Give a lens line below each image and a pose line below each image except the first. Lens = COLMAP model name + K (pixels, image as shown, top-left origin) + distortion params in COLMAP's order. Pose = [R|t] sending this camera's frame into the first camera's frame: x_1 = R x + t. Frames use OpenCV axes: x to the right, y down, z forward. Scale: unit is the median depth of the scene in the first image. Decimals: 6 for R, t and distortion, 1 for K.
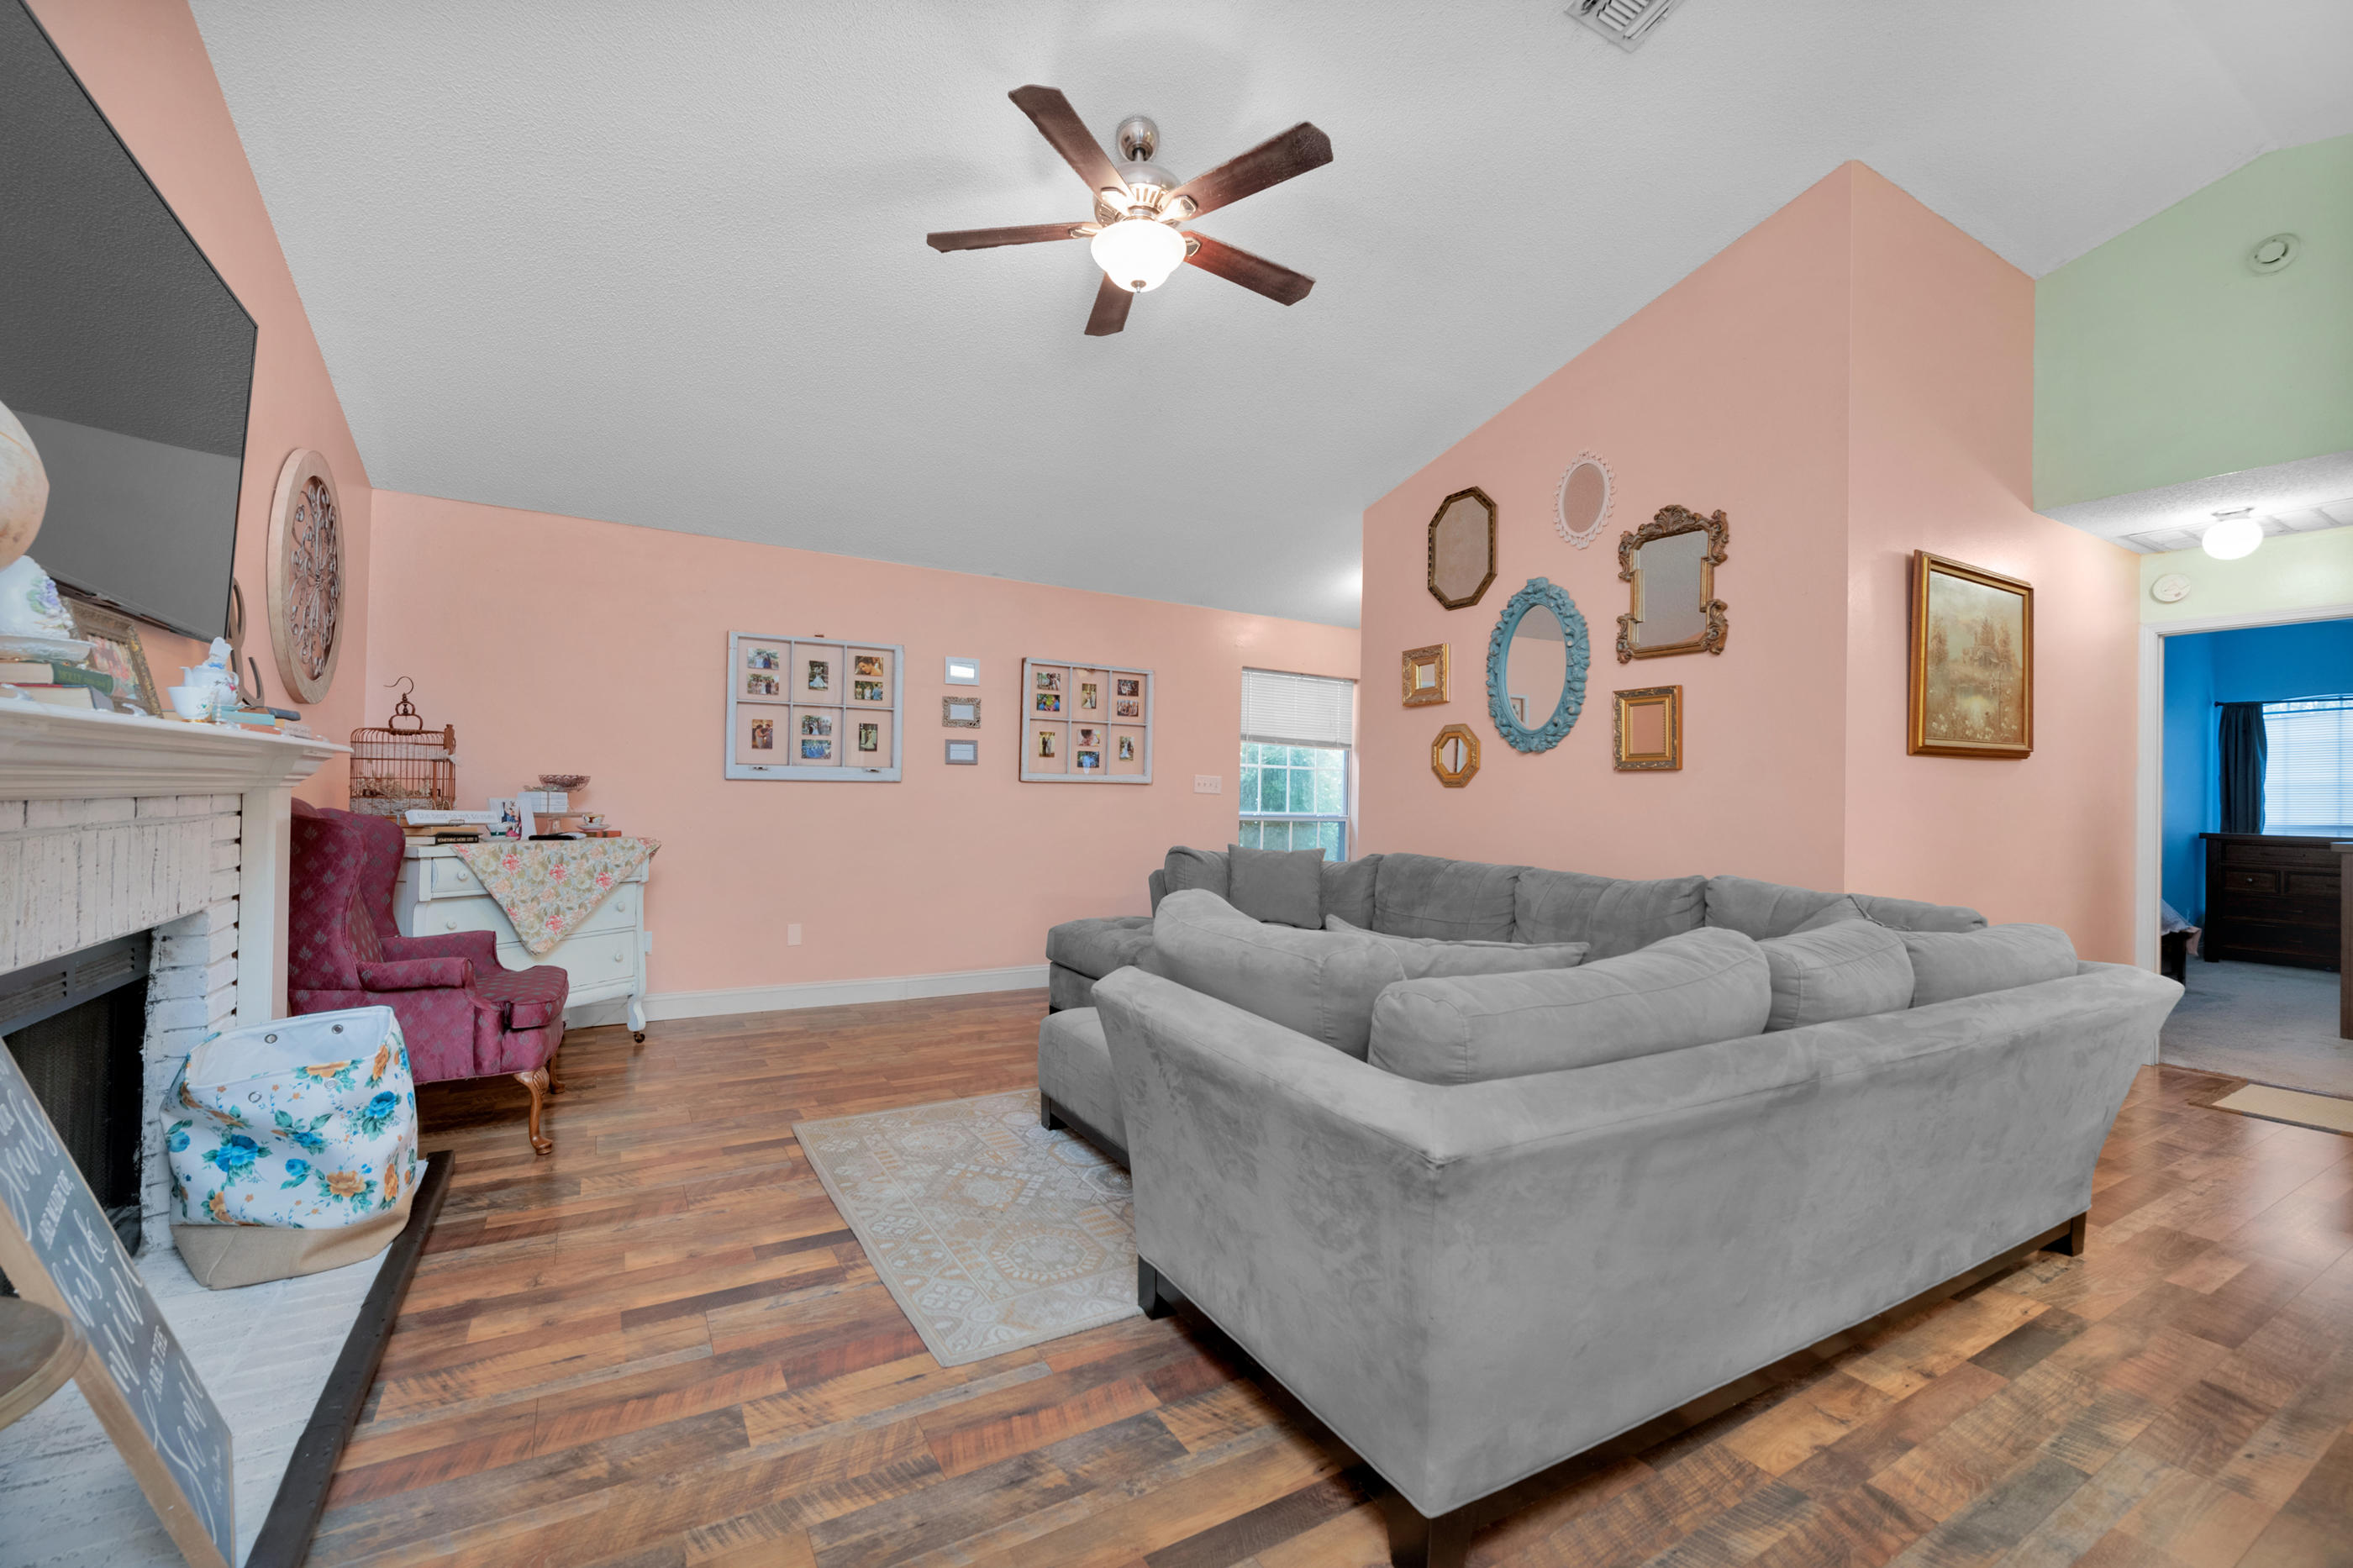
lens RADIAL K [[969.6, 0, 1144.9], [0, 969.6, 786.5], [0, 0, 1]] dist [0.001608, -0.000180]
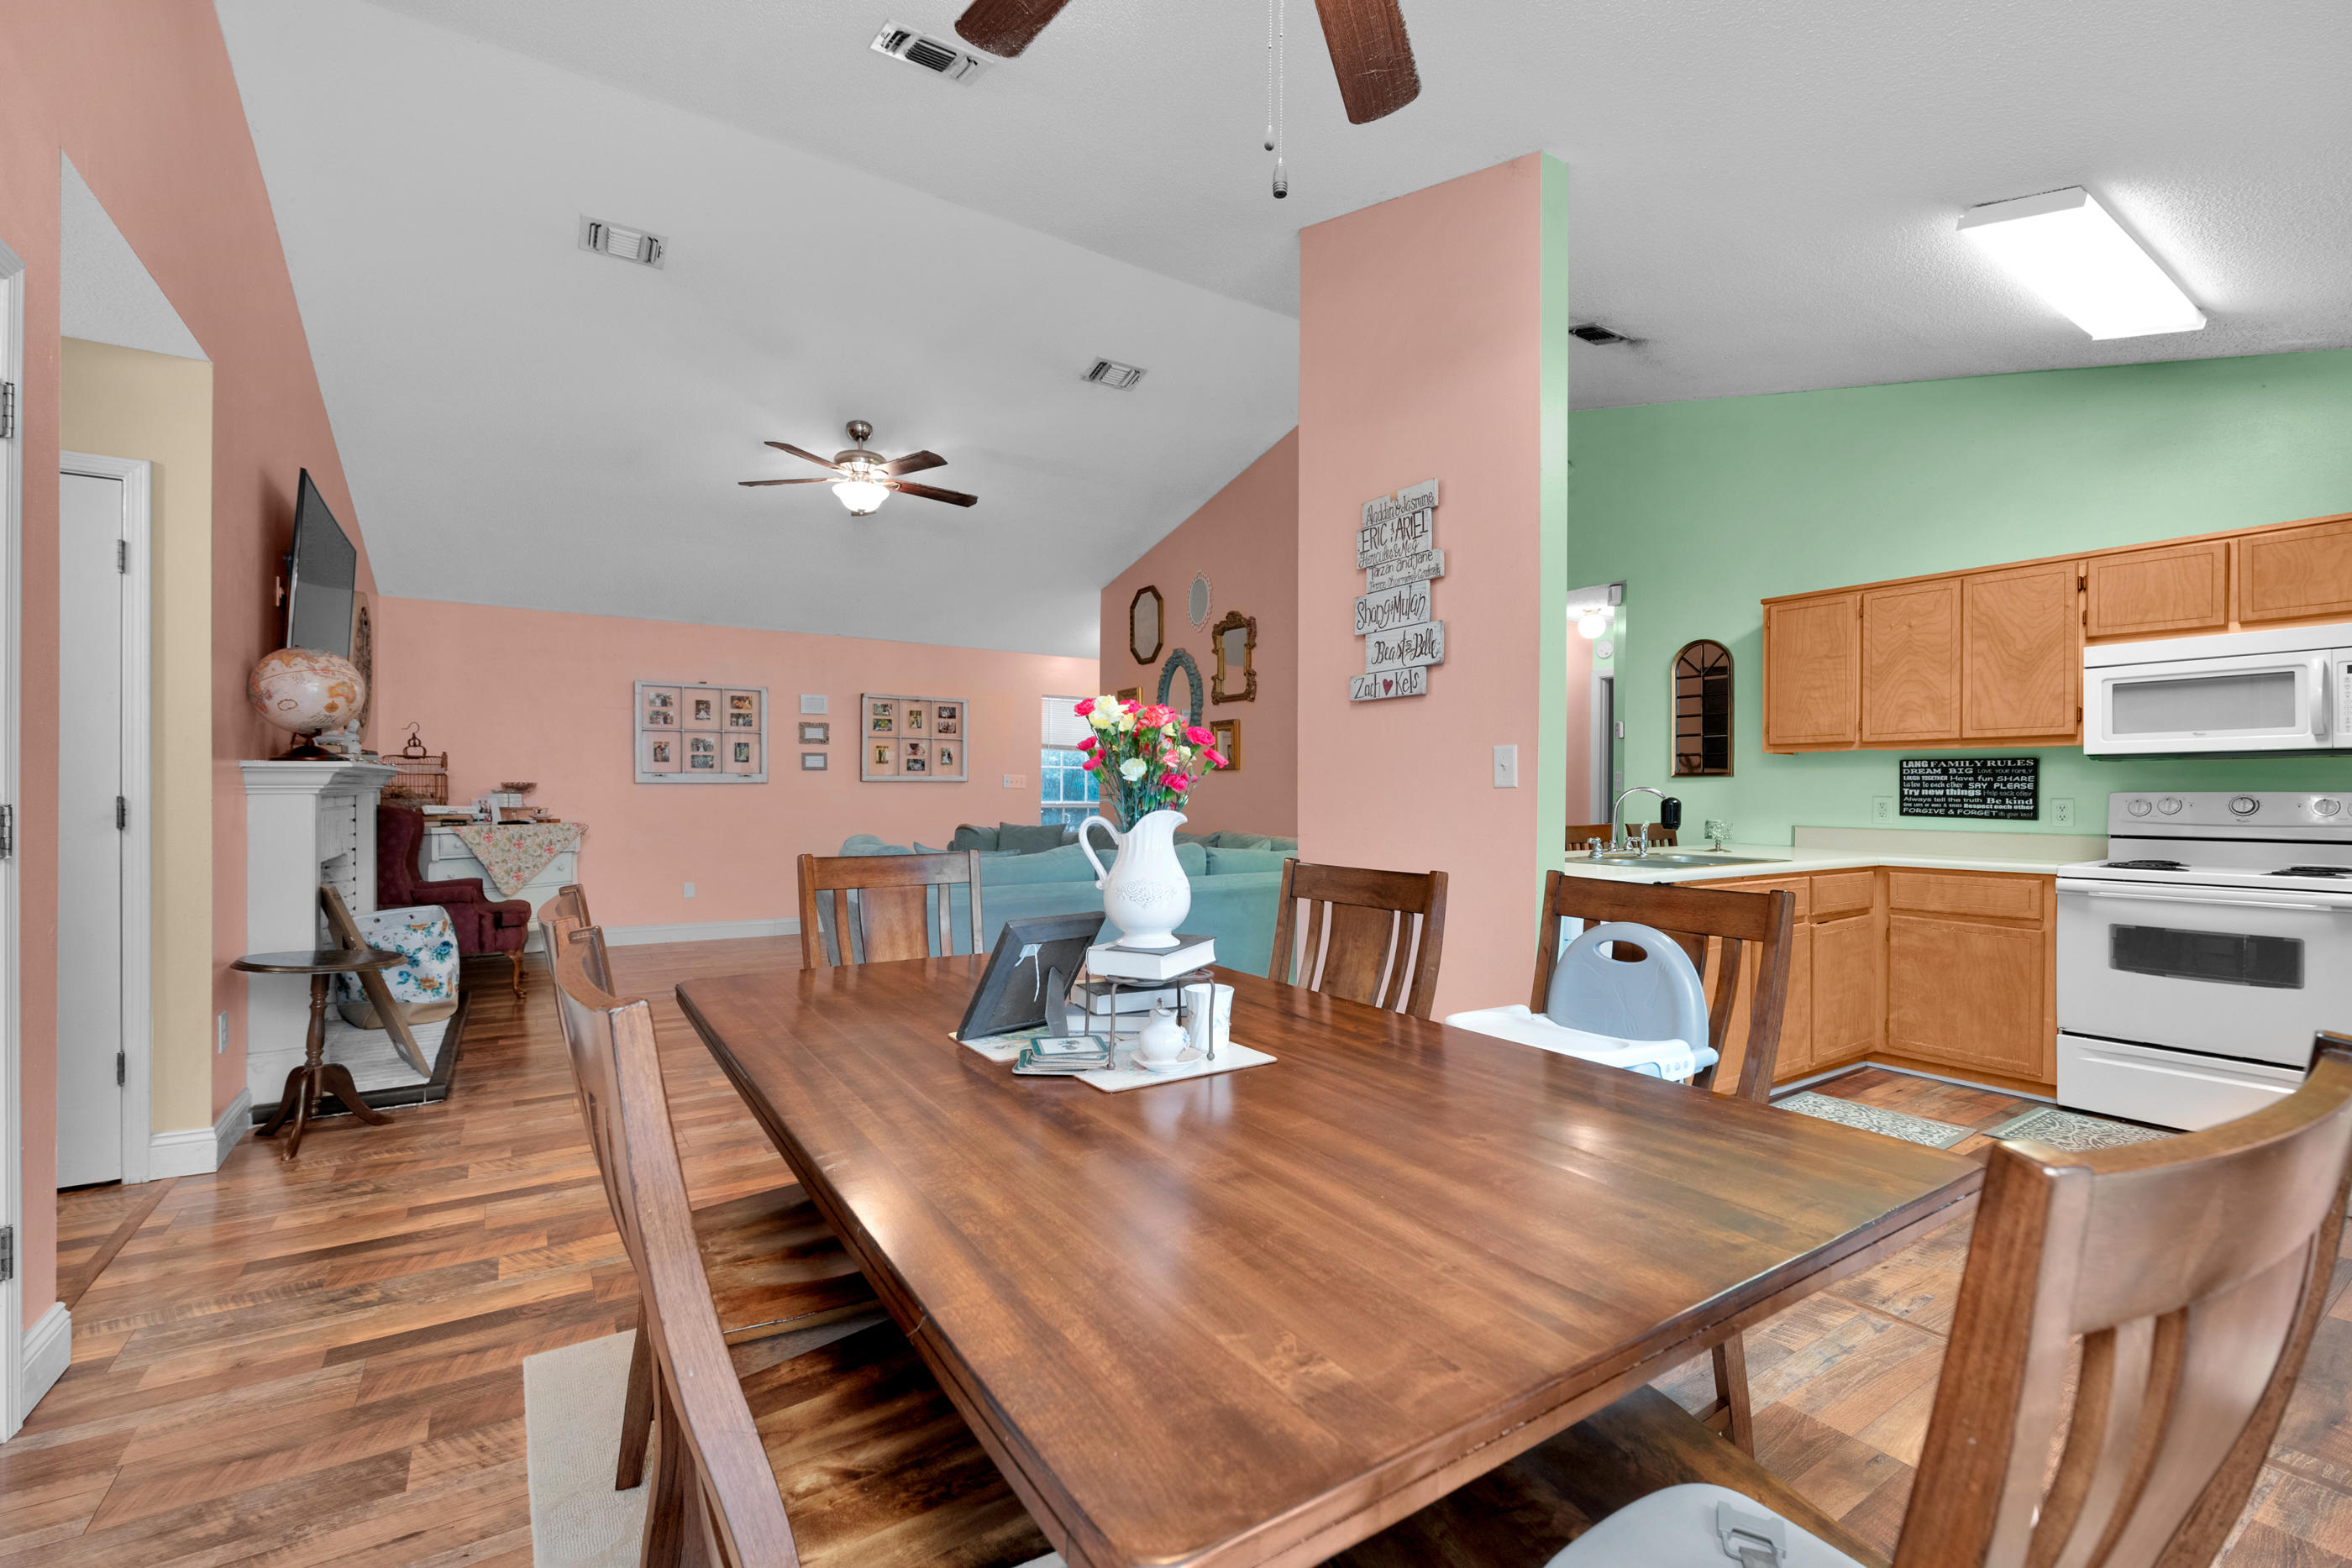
lens RADIAL K [[929.8, 0, 1203.4], [0, 929.8, 795.4], [0, 0, 1]] dist [0.001634, -0.000206]
pose [[0.992252, -0.016349, 0.123165, 0.275602], [0.014533, 0.999772, 0.015622, 0.001452], [-0.123392, -0.013711, 0.992263, -0.559318]]
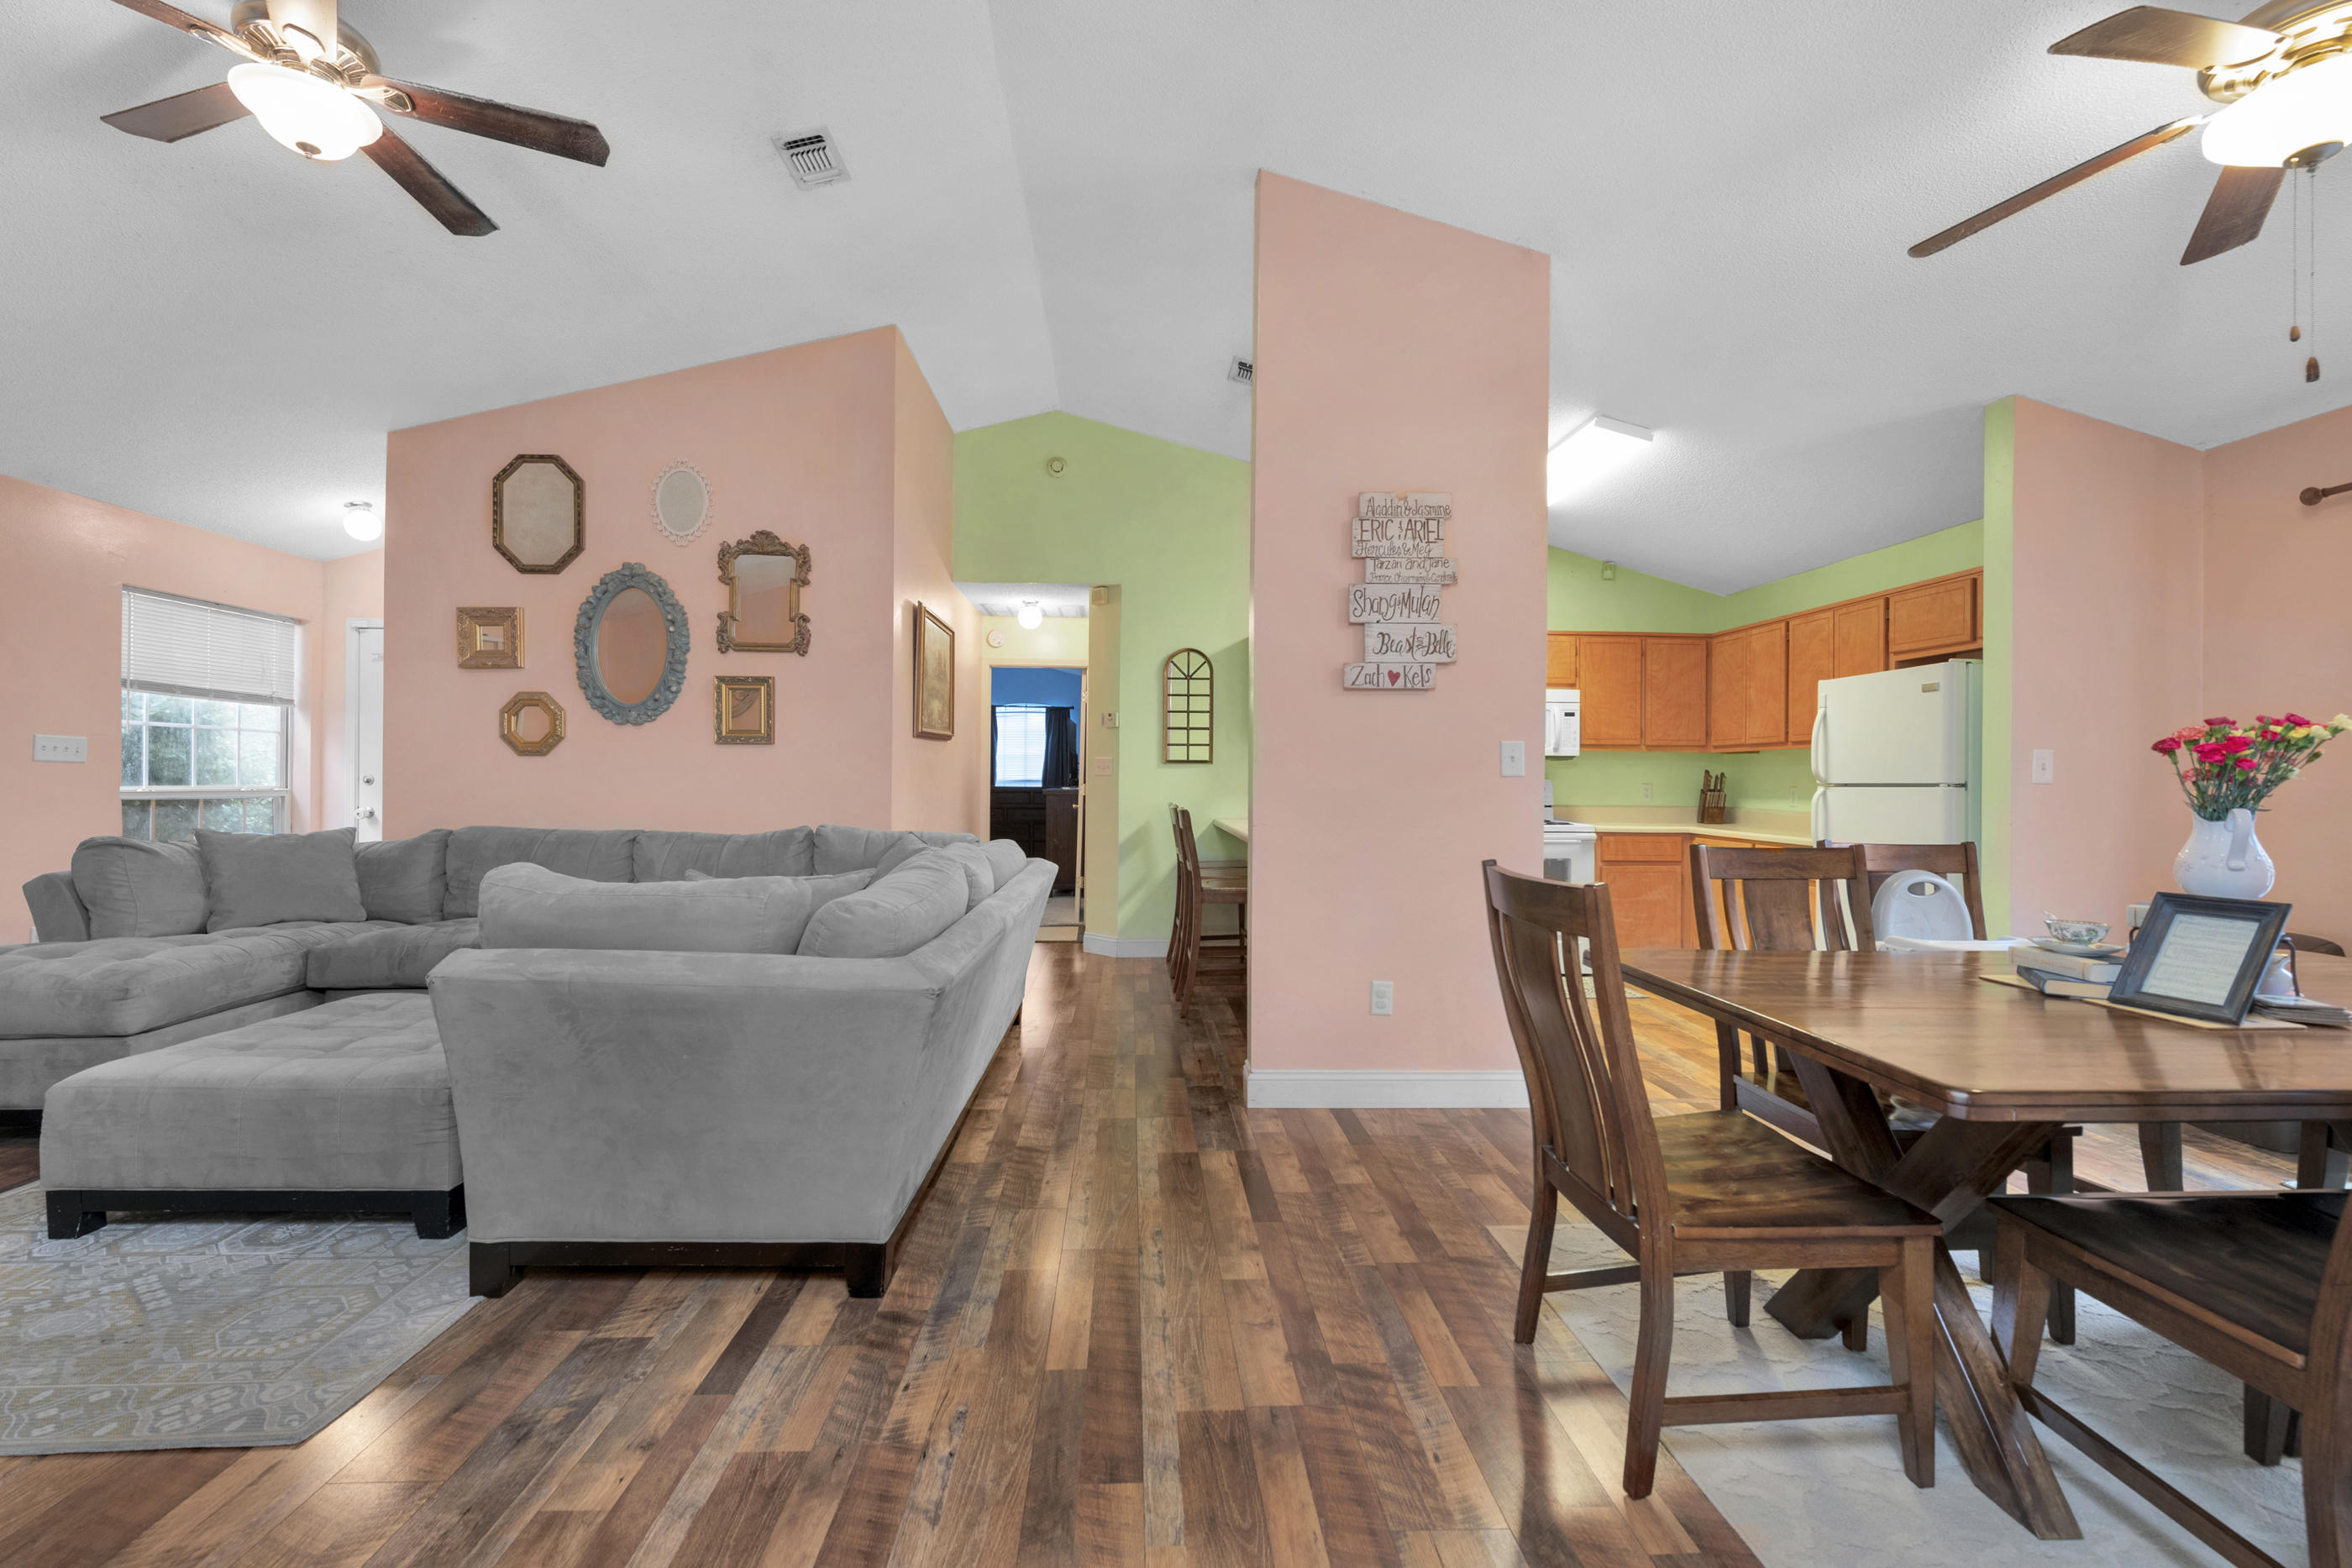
lens RADIAL K [[952.3, 0, 1176.0], [0, 952.3, 784.0], [0, 0, 1]] dist [0.000372, -0.000205]
pose [[0.458885, -0.021593, 0.888233, -0.287816], [-0.008580, 0.999550, 0.028732, -0.005132], [-0.888454, -0.020806, 0.458493, -0.027285]]
